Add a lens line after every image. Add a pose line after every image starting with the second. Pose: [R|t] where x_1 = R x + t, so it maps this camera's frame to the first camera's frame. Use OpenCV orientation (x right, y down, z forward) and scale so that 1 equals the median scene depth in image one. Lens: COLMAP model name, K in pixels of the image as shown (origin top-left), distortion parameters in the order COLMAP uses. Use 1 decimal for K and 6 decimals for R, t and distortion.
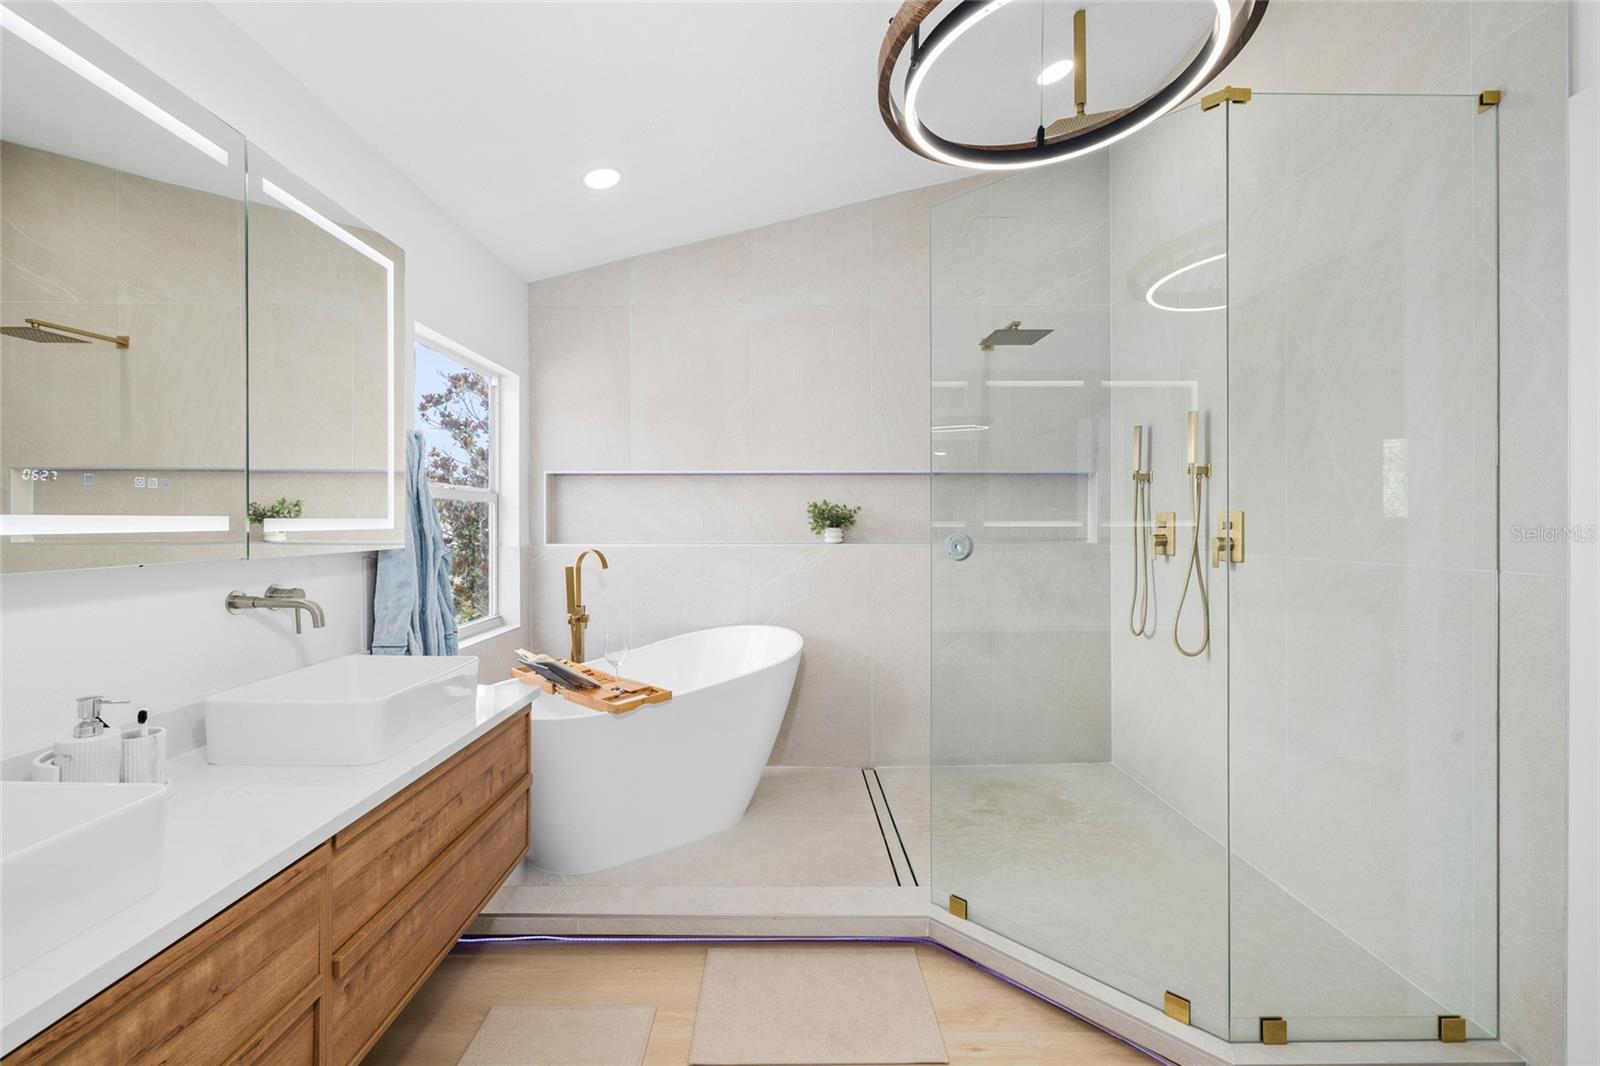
lens RADIAL K [[675.1, 0, 794.6], [0, 675.1, 524.7], [0, 0, 1]] dist [0.003542, -0.000250]
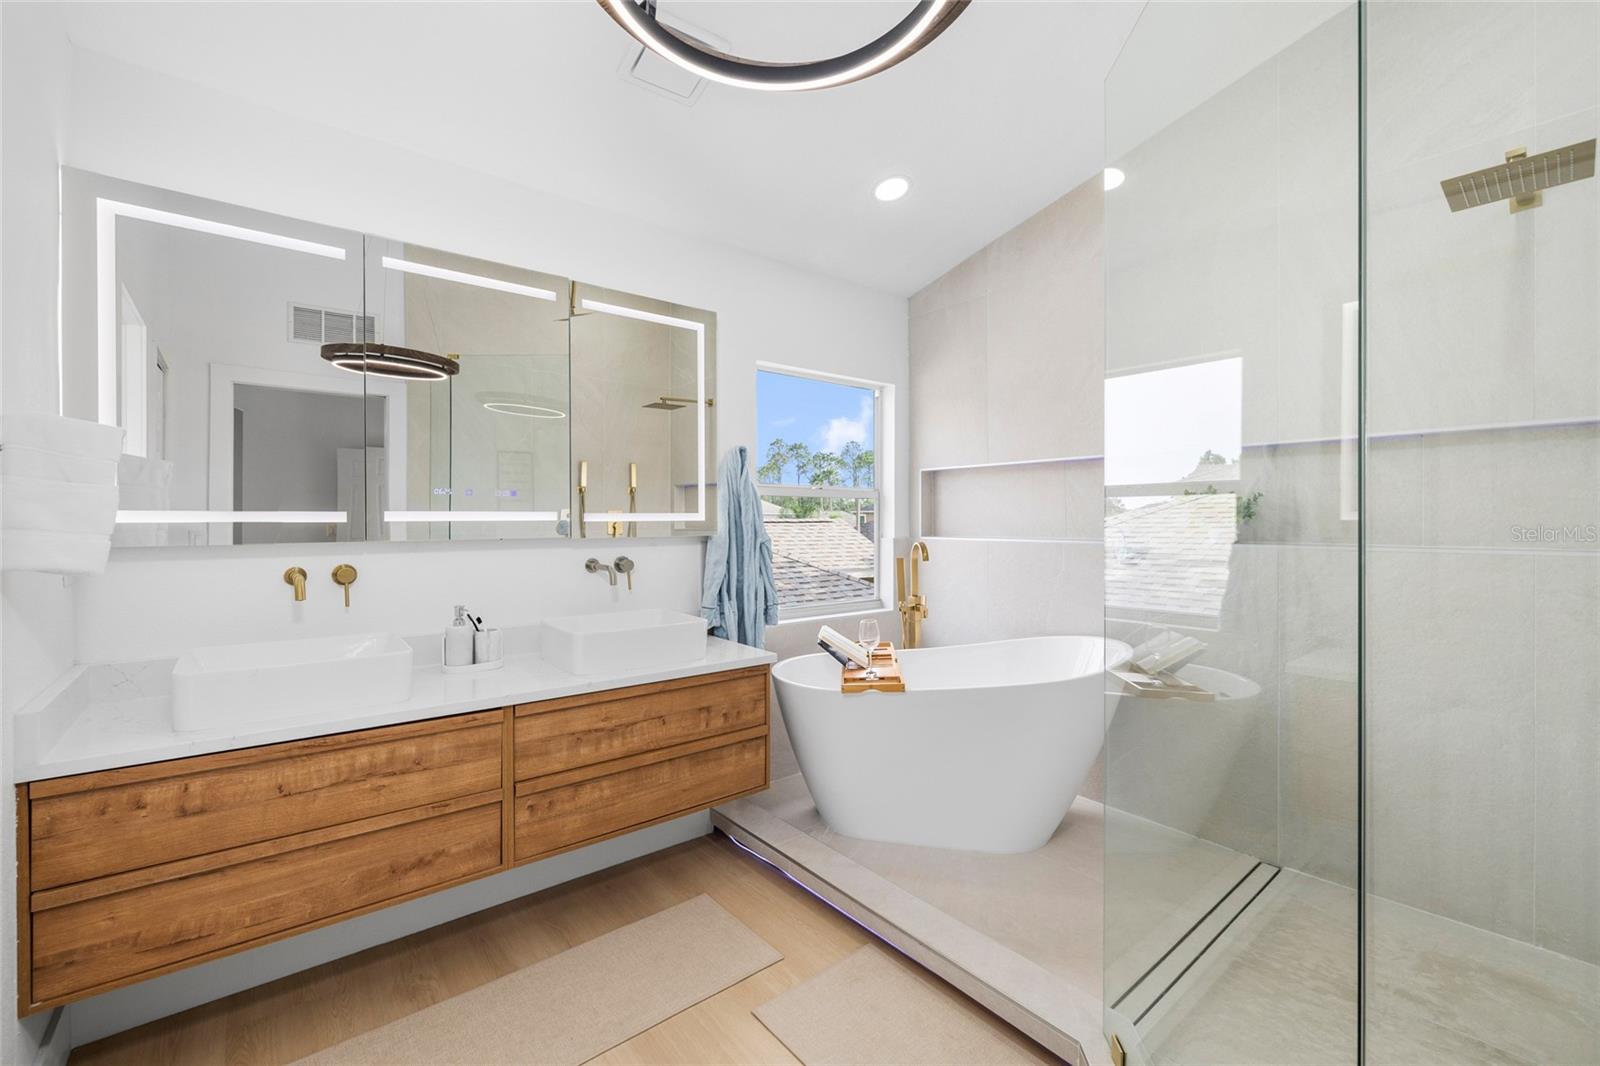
lens RADIAL K [[675.1, 0, 796.5], [0, 675.1, 523.2], [0, 0, 1]] dist [0.003542, -0.000250]
pose [[0.632828, 0.002857, -0.774287, 0.652716], [-0.001565, 0.999996, 0.002410, 0.008714], [0.774291, -0.000314, 0.632830, 0.326769]]
